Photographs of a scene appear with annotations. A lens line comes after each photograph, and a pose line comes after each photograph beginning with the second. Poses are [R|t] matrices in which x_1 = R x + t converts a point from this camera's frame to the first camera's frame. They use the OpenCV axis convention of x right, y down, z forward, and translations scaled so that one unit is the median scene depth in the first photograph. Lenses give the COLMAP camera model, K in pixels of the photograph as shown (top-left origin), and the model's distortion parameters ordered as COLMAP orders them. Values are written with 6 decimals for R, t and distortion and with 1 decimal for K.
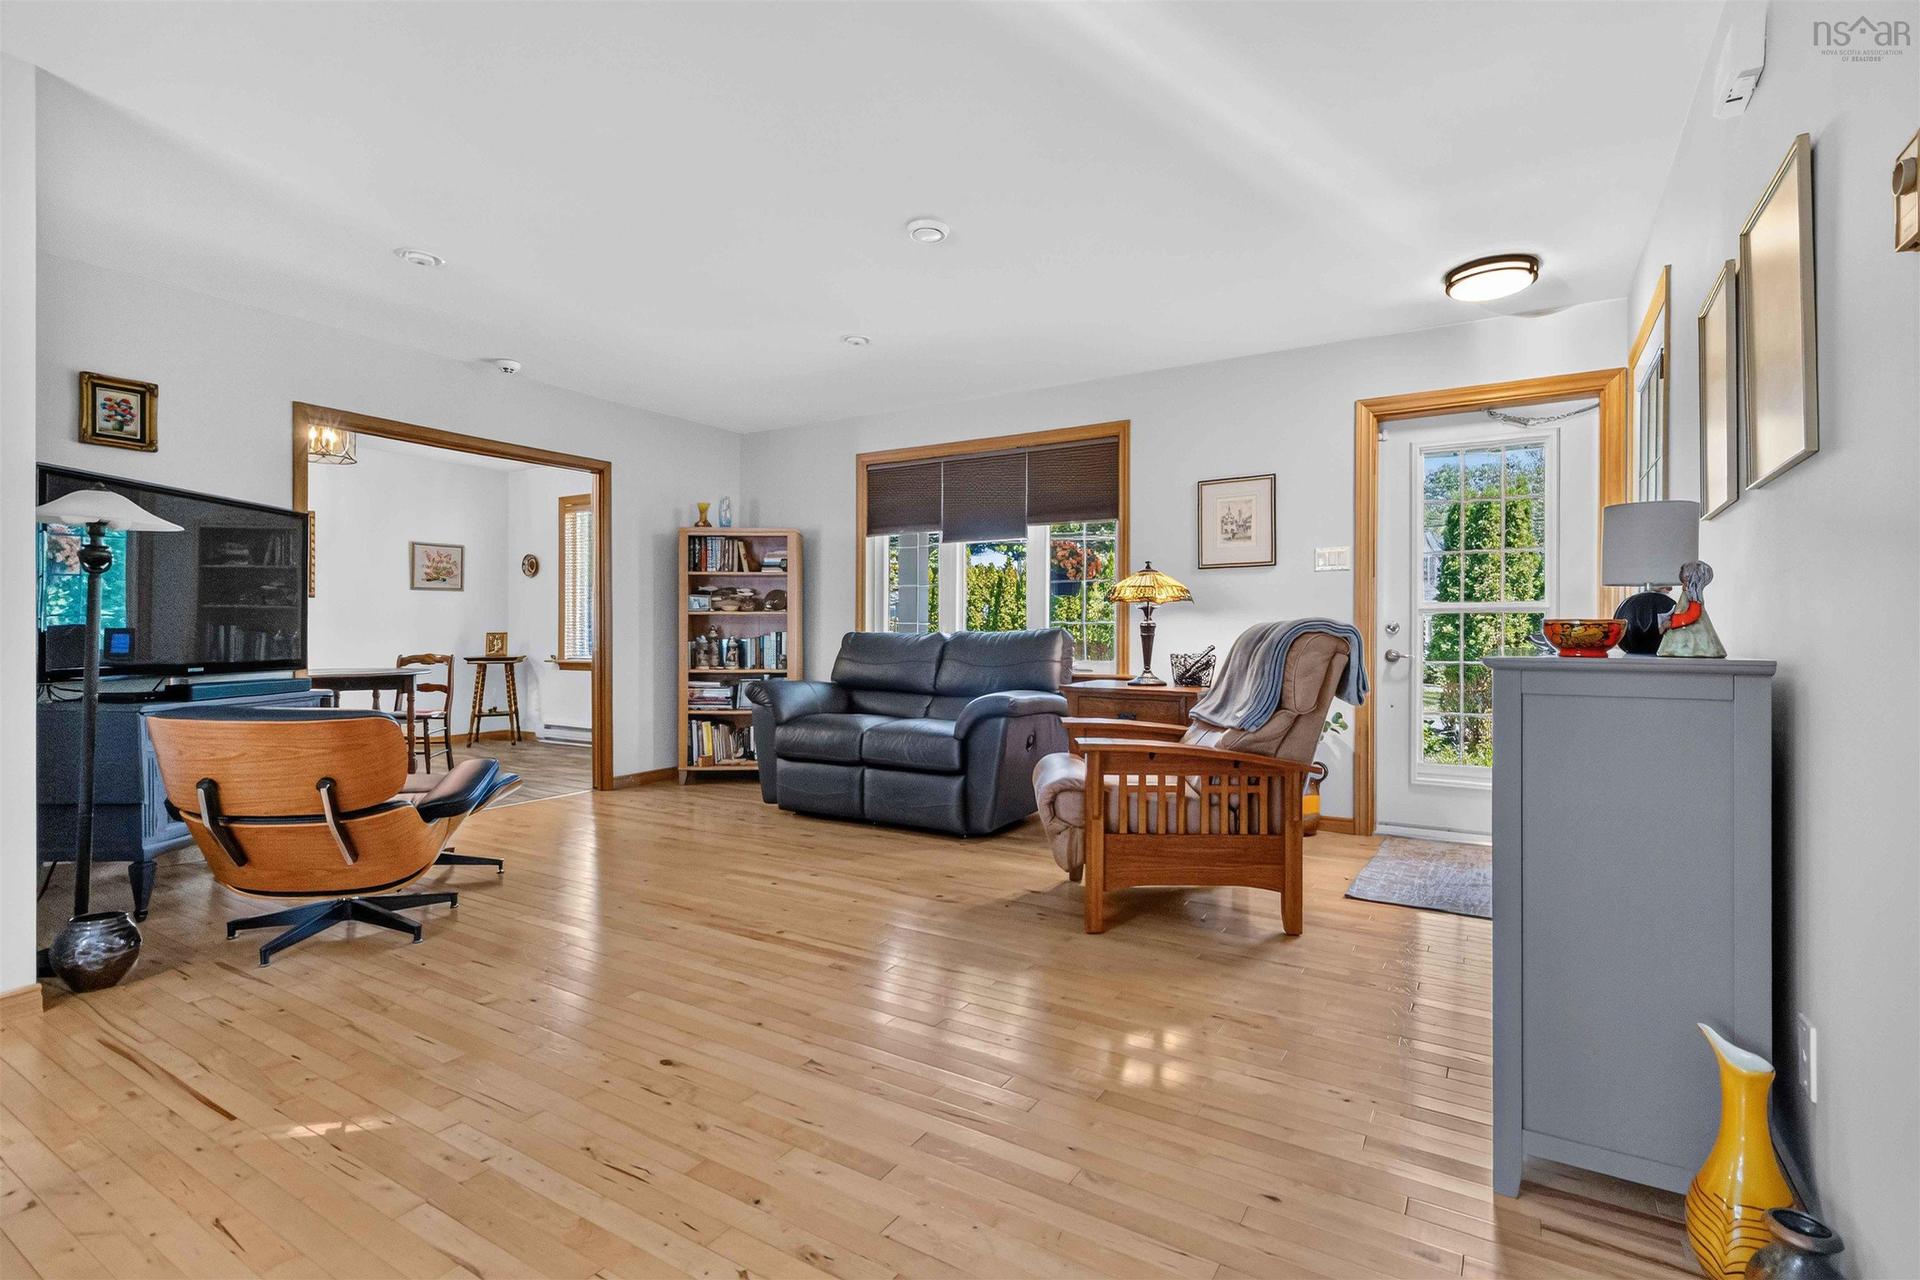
lens RADIAL K [[886.5, 0, 950.4], [0, 886.5, 628.9], [0, 0, 1]] dist [0.000149, 0.002784]
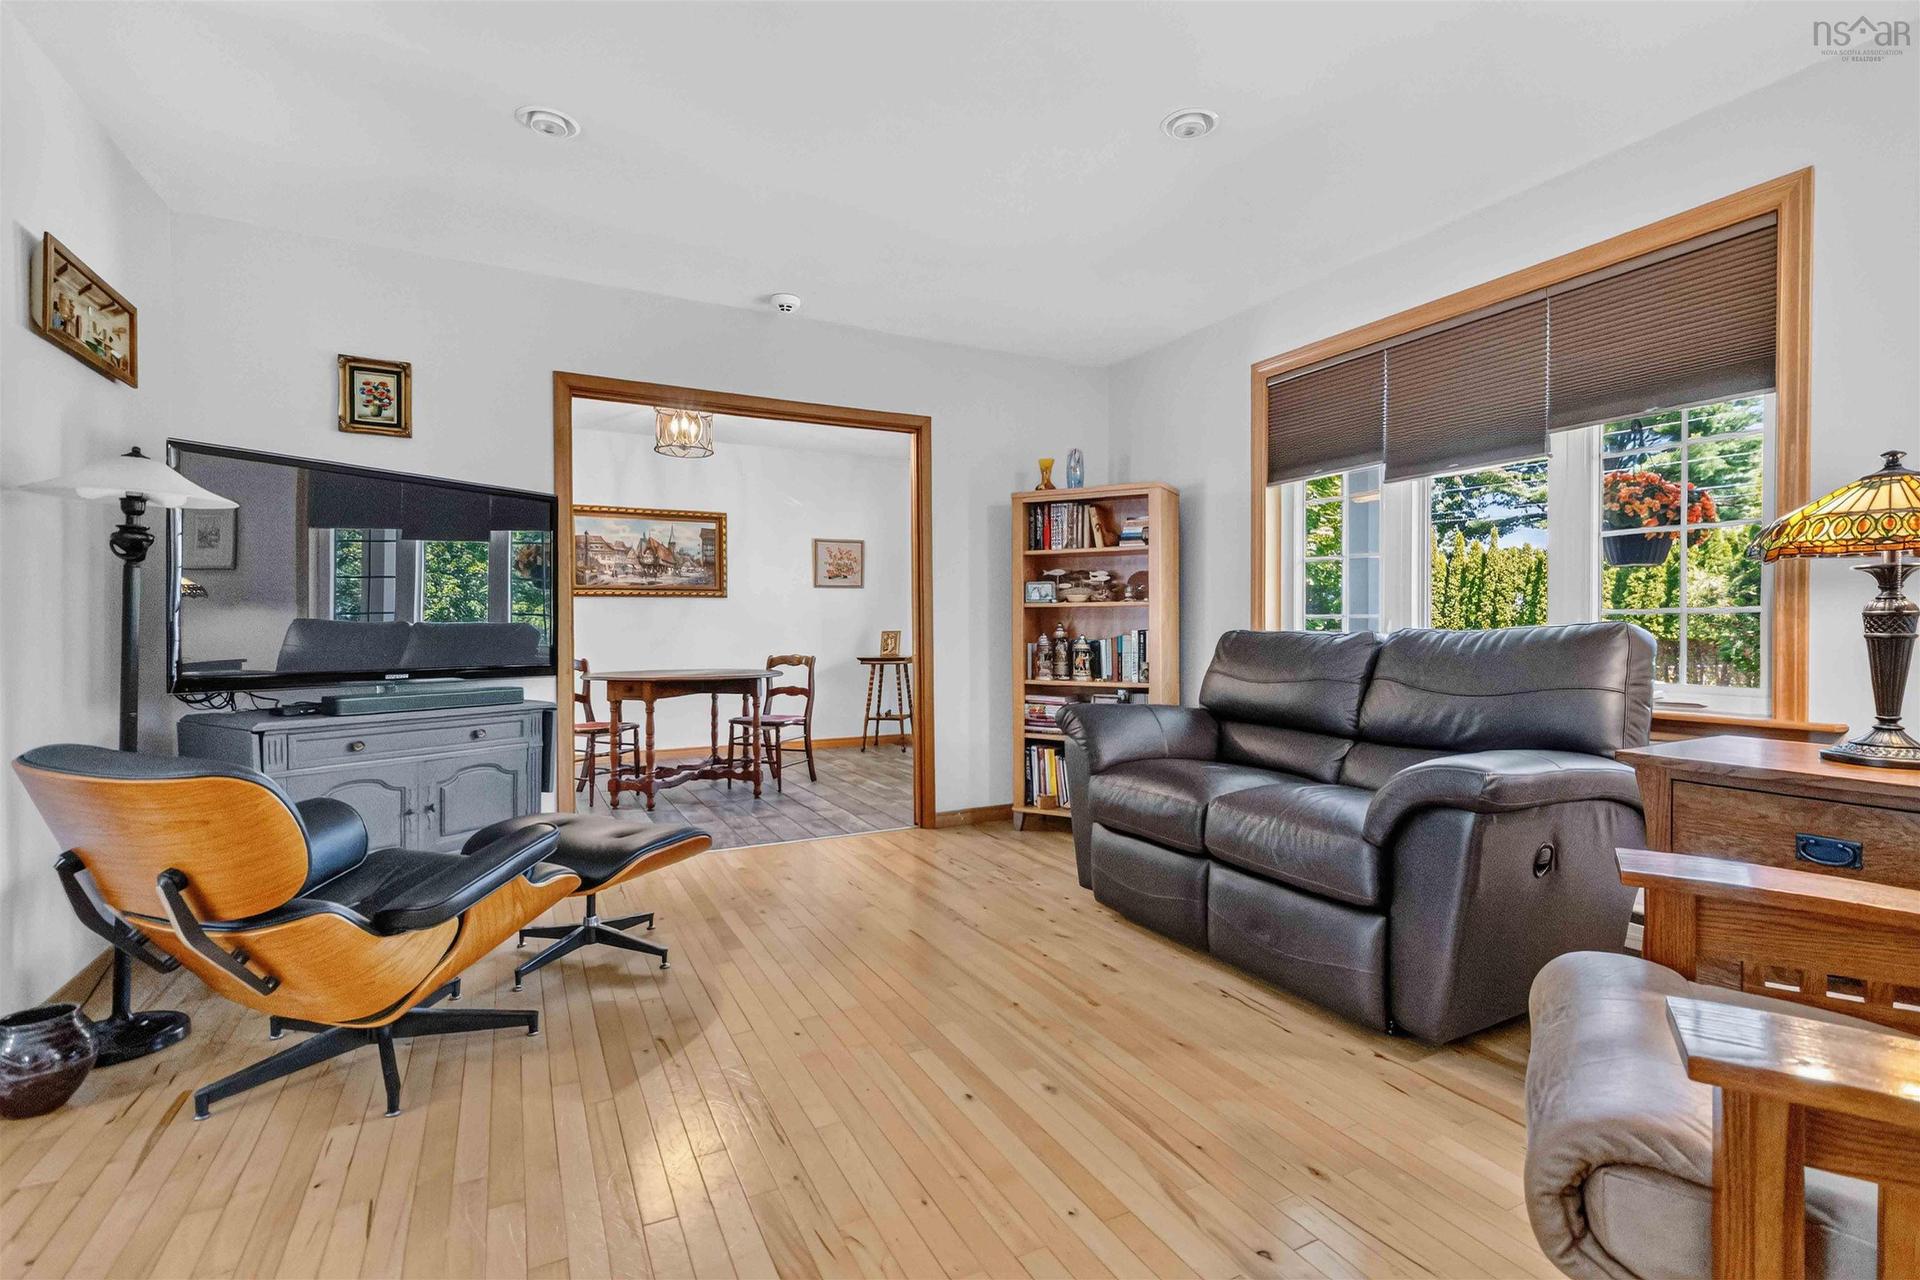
lens RADIAL K [[886.5, 0, 978.7], [0, 886.5, 633.0], [0, 0, 1]] dist [0.000149, 0.002784]
pose [[0.872003, -0.000911, -0.489499, 0.042982], [0.005138, 0.999960, 0.007293, 0.000023], [0.489473, -0.008874, 0.871973, 0.319134]]
